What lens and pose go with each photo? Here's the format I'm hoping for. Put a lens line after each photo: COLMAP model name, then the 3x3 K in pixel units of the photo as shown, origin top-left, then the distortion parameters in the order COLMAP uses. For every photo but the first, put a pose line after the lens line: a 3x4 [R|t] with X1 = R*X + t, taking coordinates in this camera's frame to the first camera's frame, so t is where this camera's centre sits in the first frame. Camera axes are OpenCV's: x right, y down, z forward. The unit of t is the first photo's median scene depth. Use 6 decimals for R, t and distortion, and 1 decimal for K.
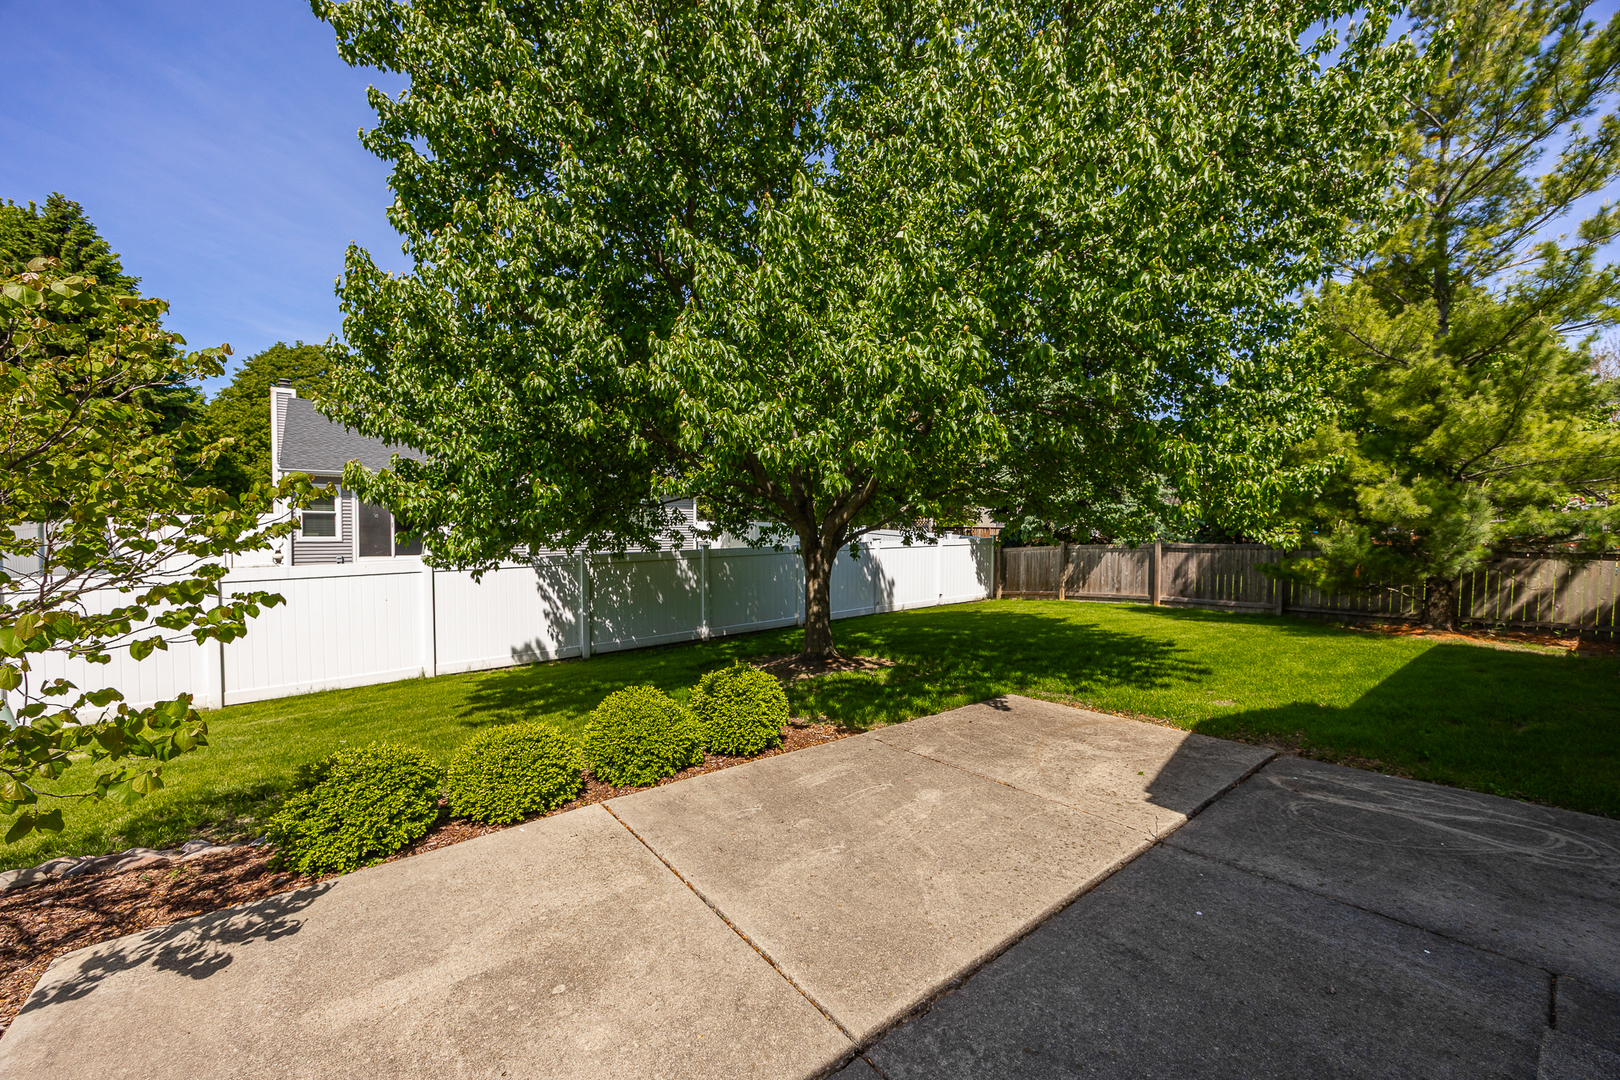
lens RADIAL K [[622.5, 0, 811.3], [0, 622.5, 543.9], [0, 0, 1]] dist [-0.004057, 0.001112]
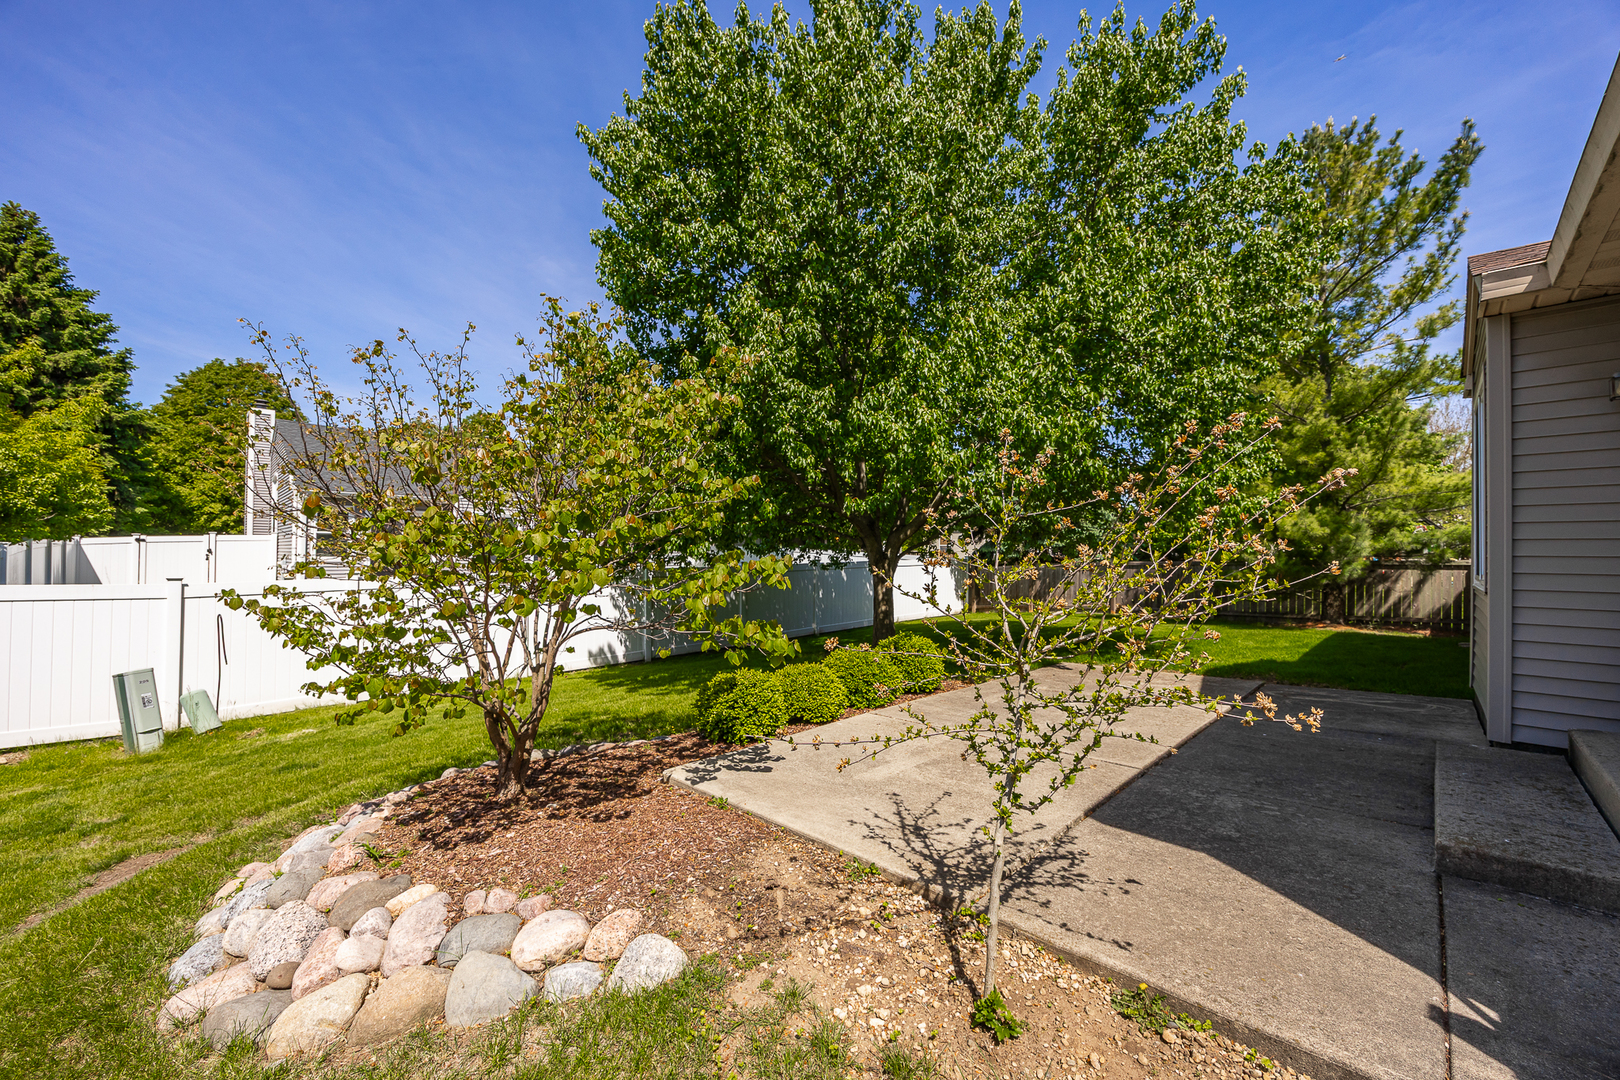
lens RADIAL K [[622.5, 0, 809.4], [0, 622.5, 543.5], [0, 0, 1]] dist [-0.004057, 0.001112]
pose [[0.993589, 0.002980, 0.113010, -0.252901], [0.002274, 0.998923, -0.046334, 0.030604], [-0.113026, 0.046294, 0.992513, -0.191636]]
